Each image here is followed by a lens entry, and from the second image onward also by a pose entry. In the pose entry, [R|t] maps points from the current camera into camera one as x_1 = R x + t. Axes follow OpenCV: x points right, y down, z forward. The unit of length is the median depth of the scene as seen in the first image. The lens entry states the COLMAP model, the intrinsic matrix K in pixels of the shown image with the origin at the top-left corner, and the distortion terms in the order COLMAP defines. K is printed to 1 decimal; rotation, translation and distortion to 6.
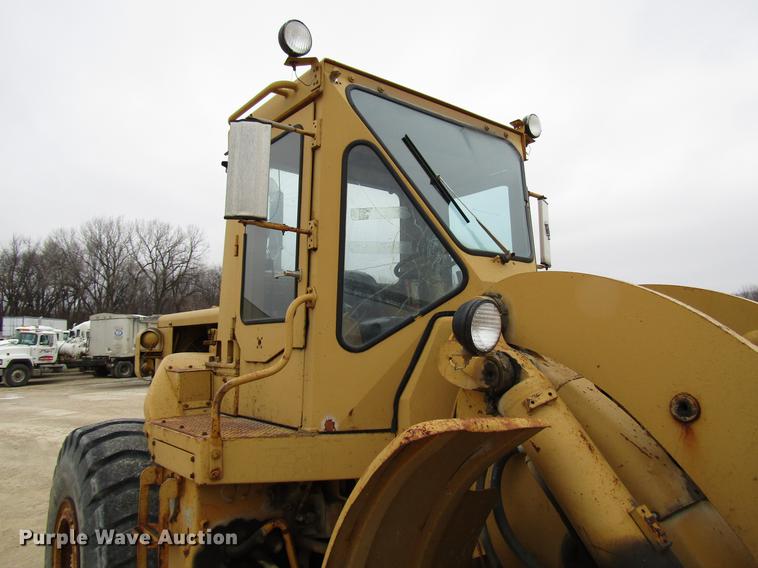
lens RADIAL K [[540.6, 0, 376.0], [0, 540.6, 287.7], [0, 0, 1]] dist [-0.006135, -0.000340]
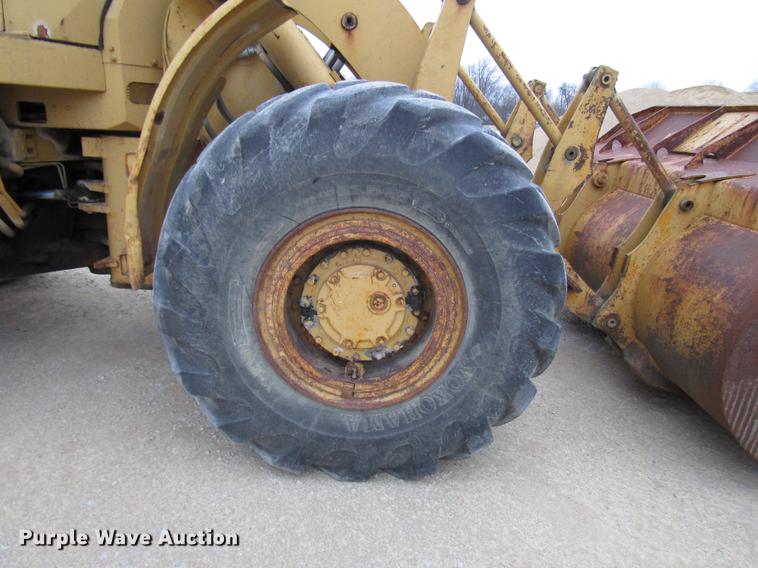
lens RADIAL K [[540.6, 0, 381.3], [0, 540.6, 284.2], [0, 0, 1]] dist [-0.006135, -0.000340]
pose [[0.599135, -0.192047, 0.777275, -0.473729], [-0.142276, 0.929818, 0.339405, 0.213596], [-0.787906, -0.313937, 0.529762, -0.152952]]
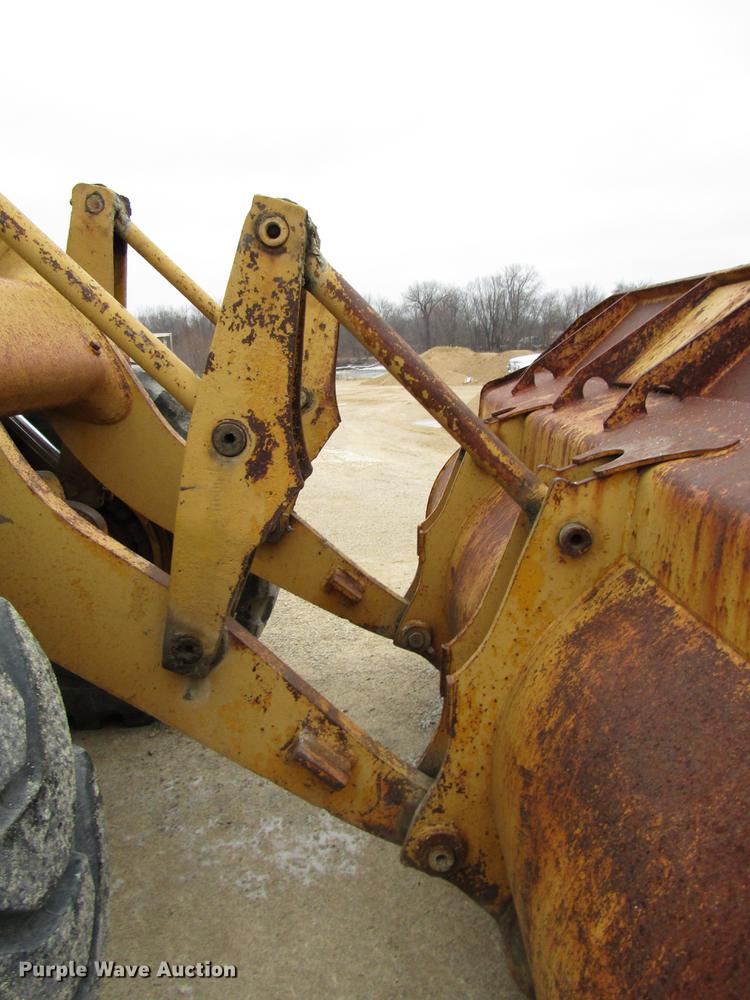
lens RADIAL K [[713.2, 0, 374.7], [0, 713.2, 501.0], [0, 0, 1]] dist [-0.006135, -0.000340]
pose [[0.617656, -0.178660, 0.765886, 0.198019], [-0.030235, 0.967740, 0.250130, 0.195703], [-0.785867, -0.177651, 0.592329, -0.195423]]
